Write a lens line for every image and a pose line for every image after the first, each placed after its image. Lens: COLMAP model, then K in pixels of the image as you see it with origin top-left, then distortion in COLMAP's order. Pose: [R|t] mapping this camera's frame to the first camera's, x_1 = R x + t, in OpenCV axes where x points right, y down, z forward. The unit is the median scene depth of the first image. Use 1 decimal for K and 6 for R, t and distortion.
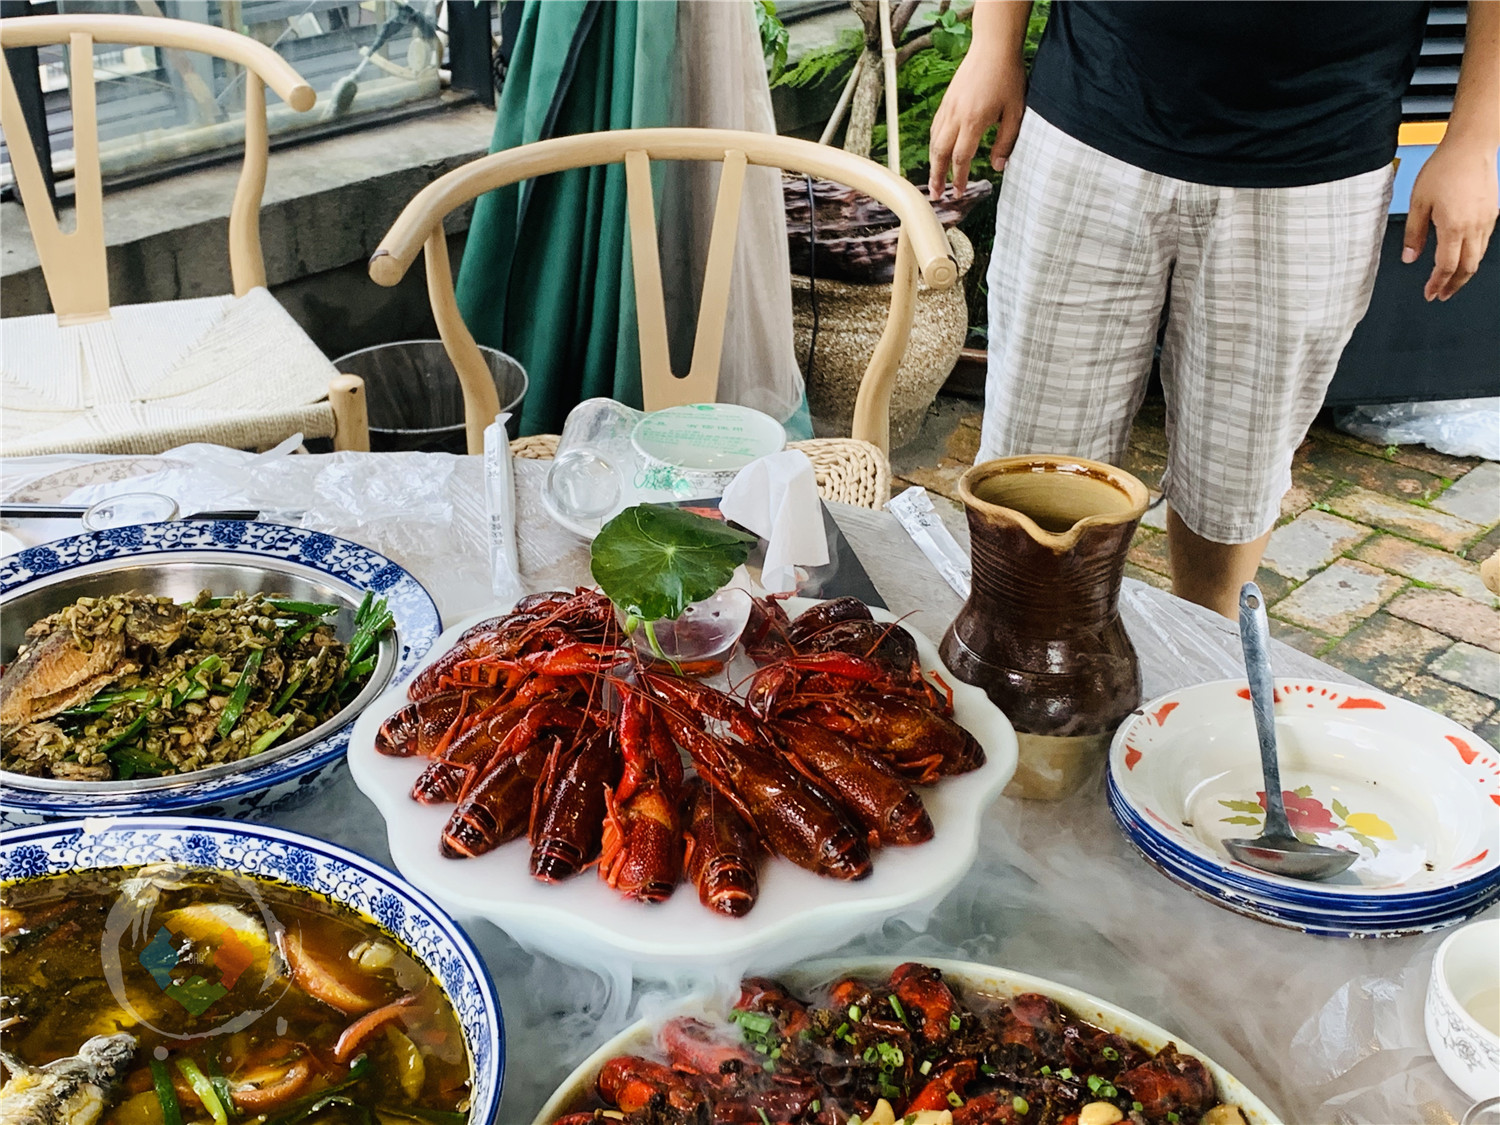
lens RADIAL K [[1978.2, 0, 750.0], [0, 1978.2, 562.5], [0, 0, 1]] dist [0.213738, -0.744550]
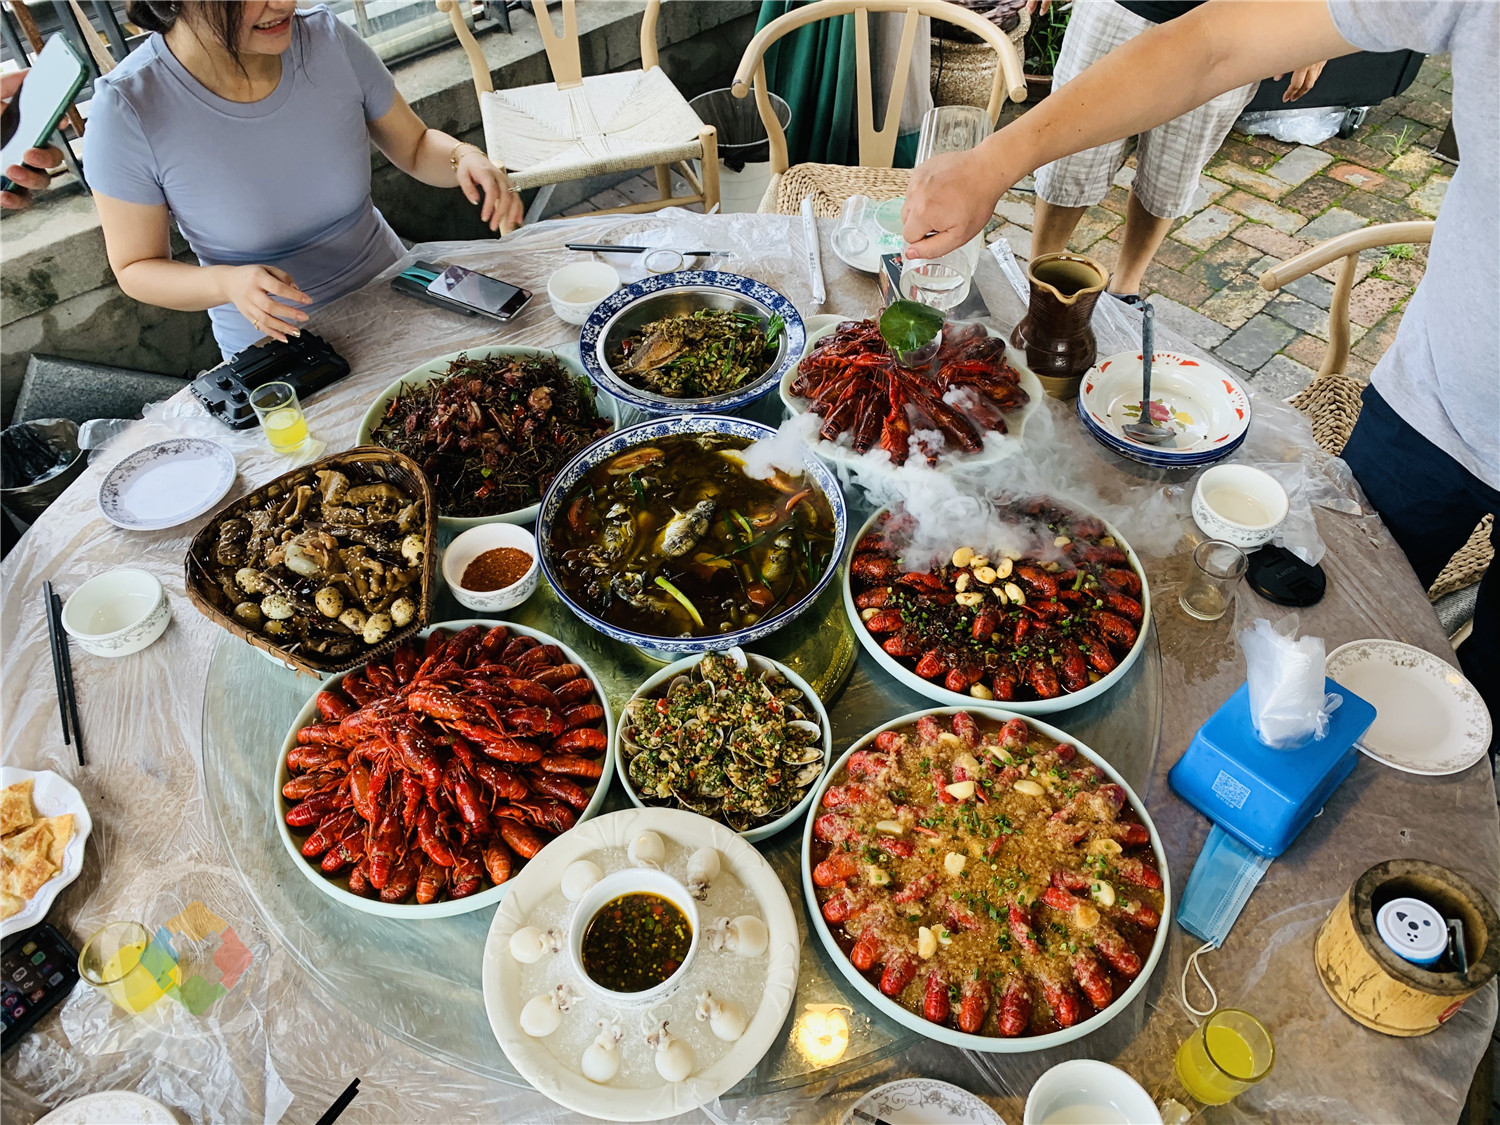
lens RADIAL K [[1130.7, 0, 719.6], [0, 1130.7, 564.4], [0, 0, 1]] dist [0.005176, -0.078074]
pose [[0.993309, 0.041264, -0.107864, -0.097200], [0.002804, 0.925095, 0.379725, -0.226729], [0.115453, -0.377487, 0.918789, -0.394255]]
